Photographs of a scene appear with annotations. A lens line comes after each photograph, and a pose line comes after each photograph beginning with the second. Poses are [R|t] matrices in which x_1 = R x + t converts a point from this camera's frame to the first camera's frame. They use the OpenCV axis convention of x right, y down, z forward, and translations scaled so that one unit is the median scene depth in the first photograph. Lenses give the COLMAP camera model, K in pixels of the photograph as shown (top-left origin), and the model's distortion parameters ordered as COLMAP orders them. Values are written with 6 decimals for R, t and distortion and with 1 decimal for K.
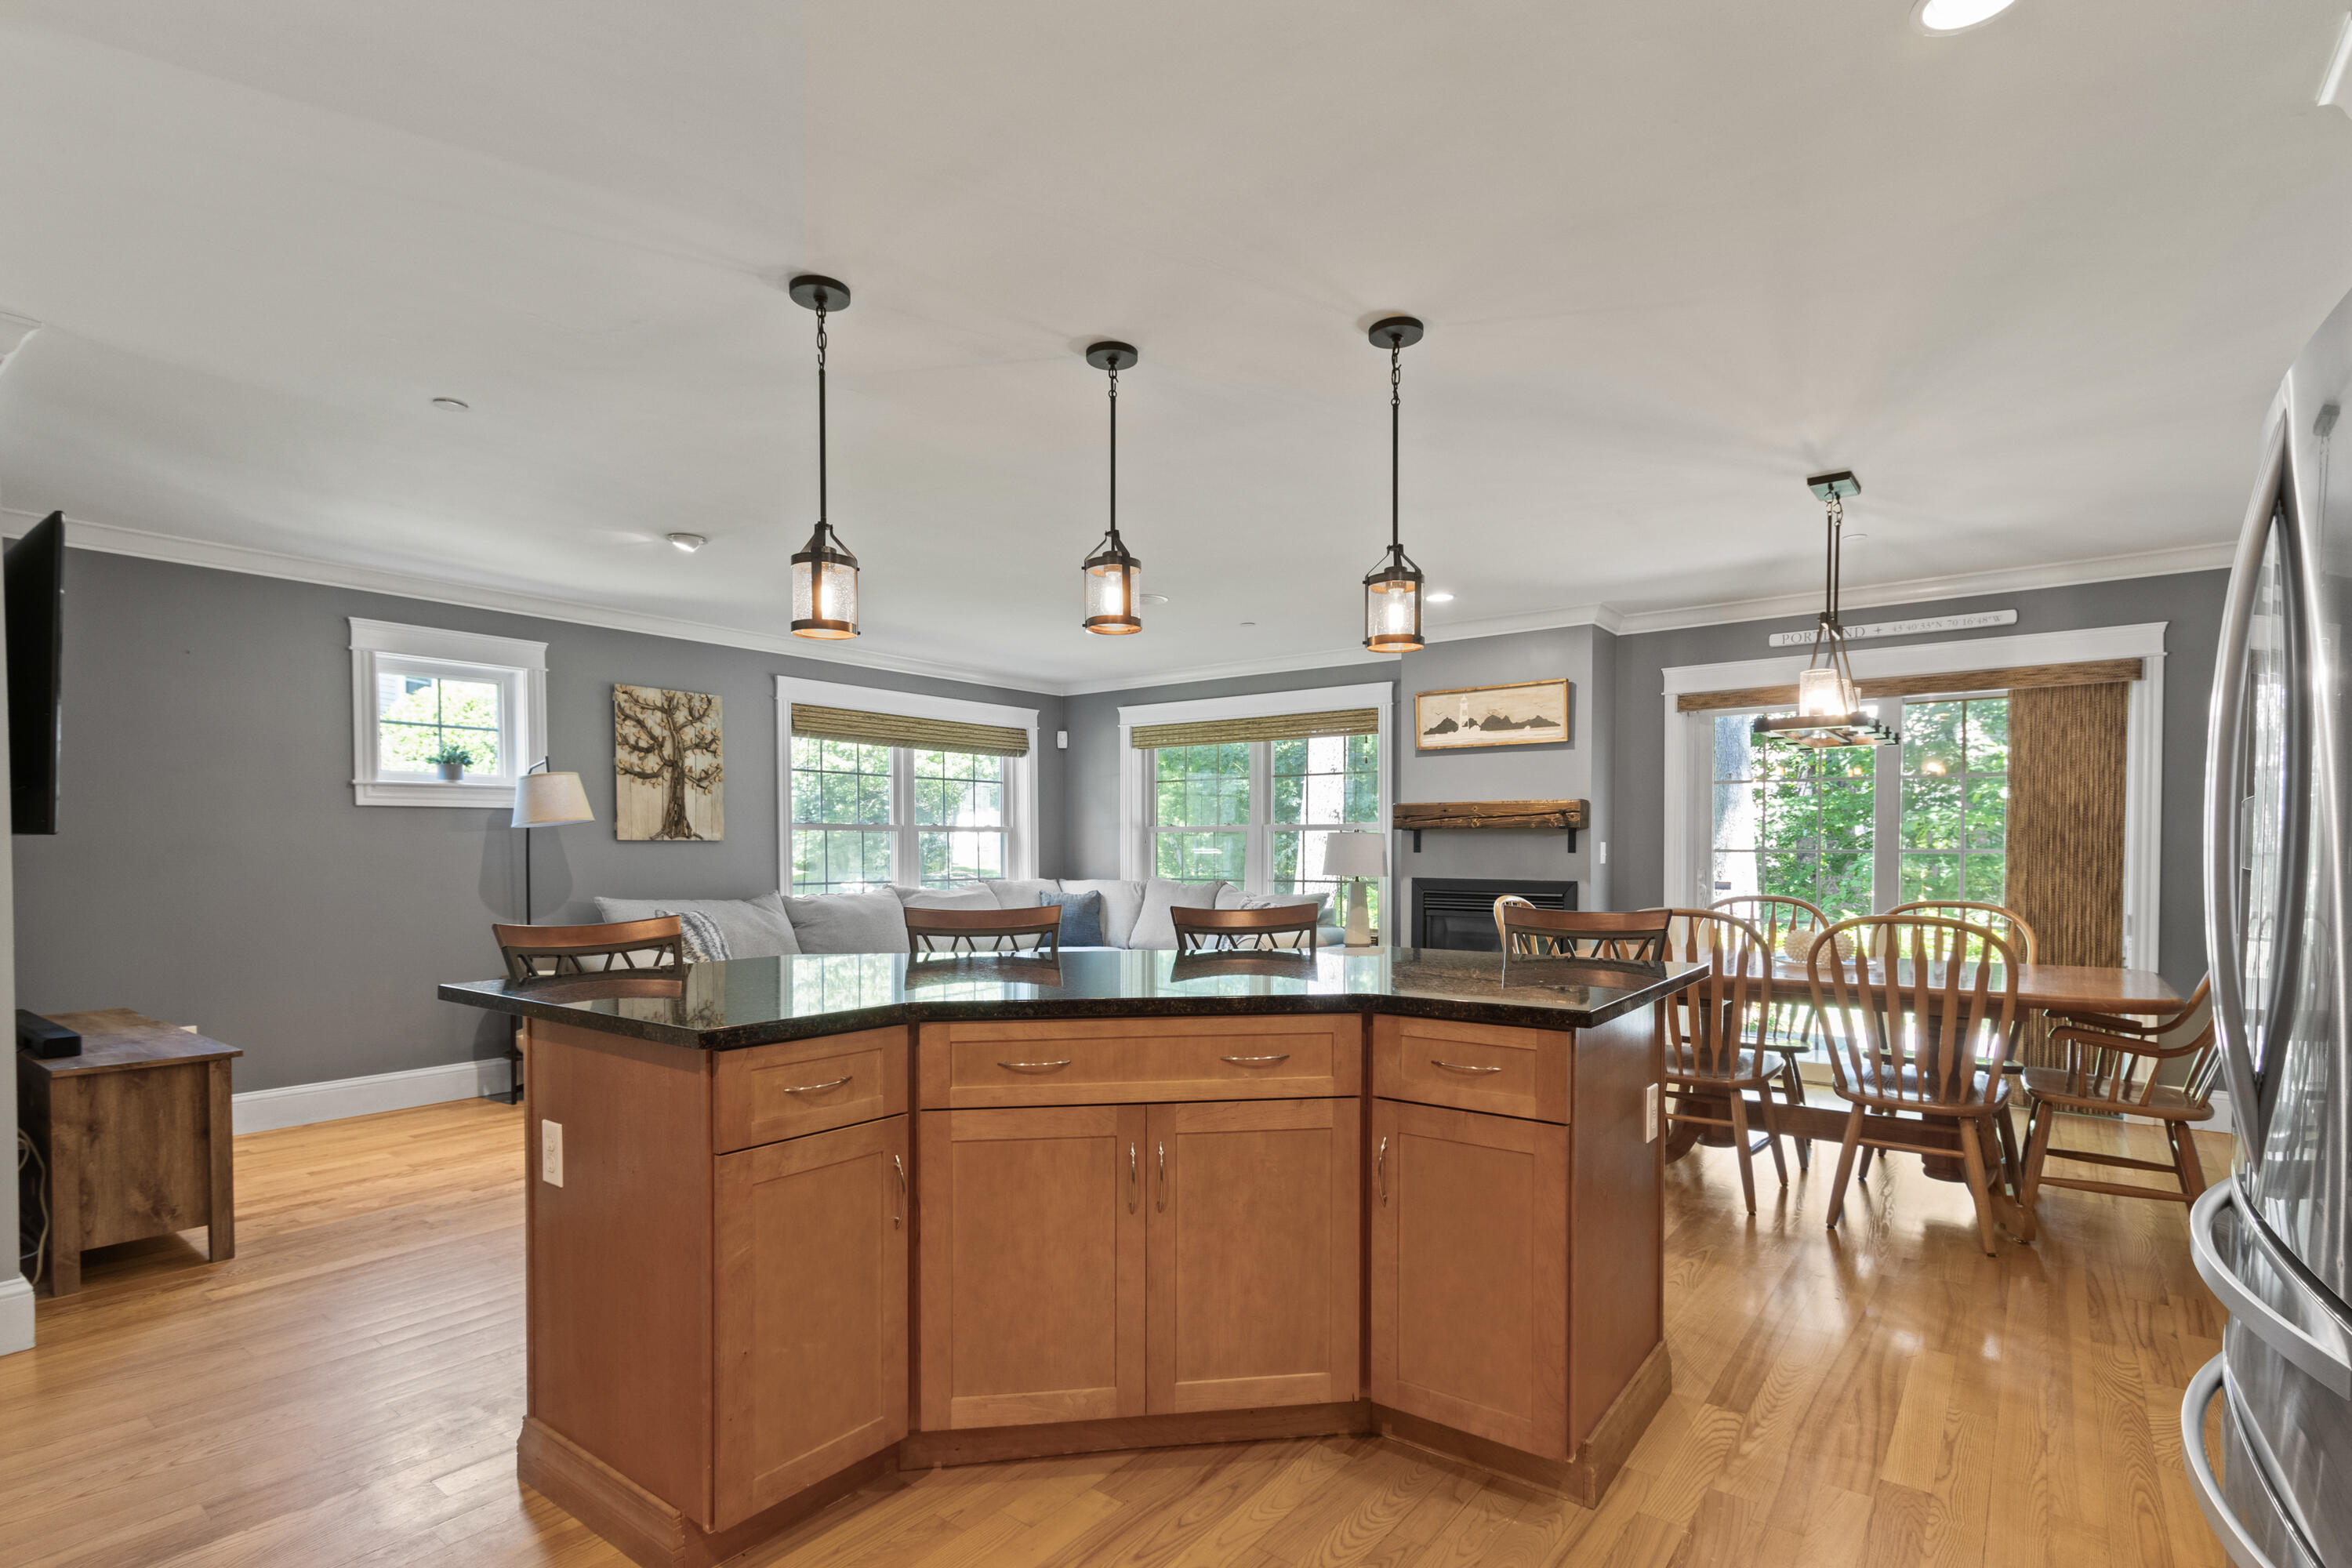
lens RADIAL K [[1137.7, 0, 1169.7], [0, 1137.7, 871.5], [0, 0, 1]] dist [0.000941, -0.000048]
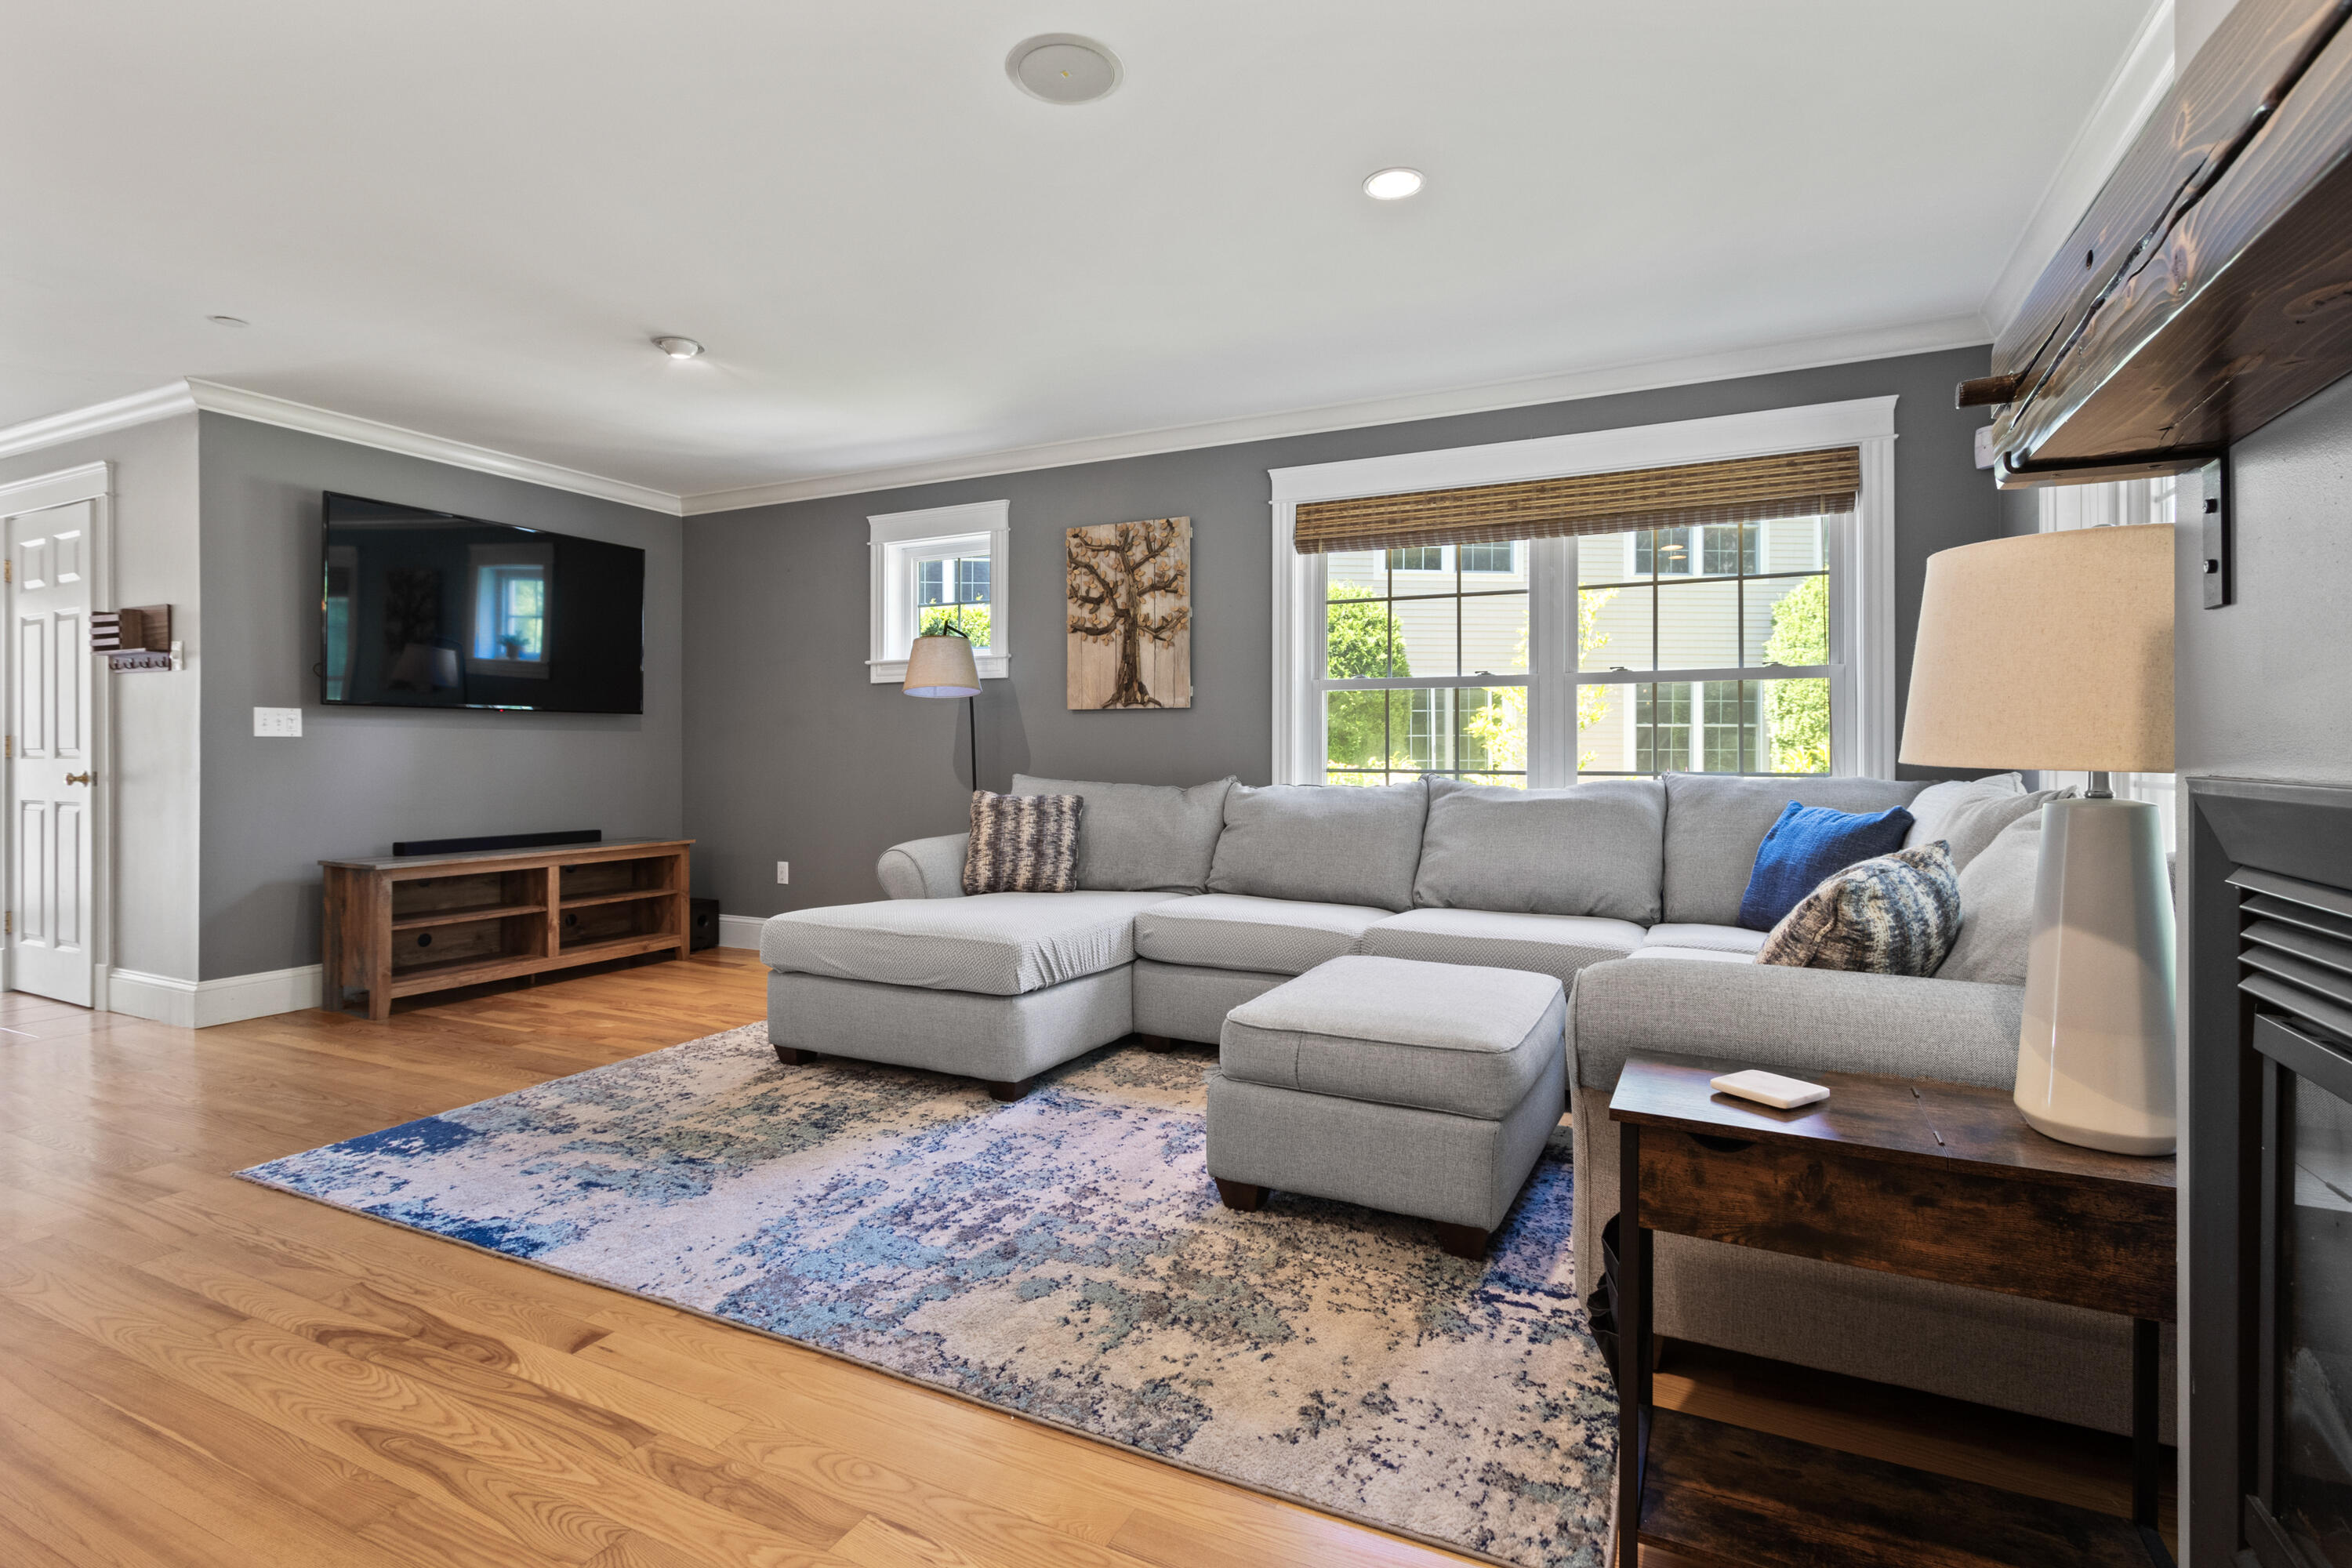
lens RADIAL K [[1137.7, 0, 1178.5], [0, 1137.7, 766.9], [0, 0, 1]] dist [0.000941, -0.000048]
pose [[0.183738, 0.007958, -0.982943, 0.353375], [-0.025805, 0.999662, 0.003270, 0.010317], [0.982636, 0.024764, 0.183881, 0.862963]]
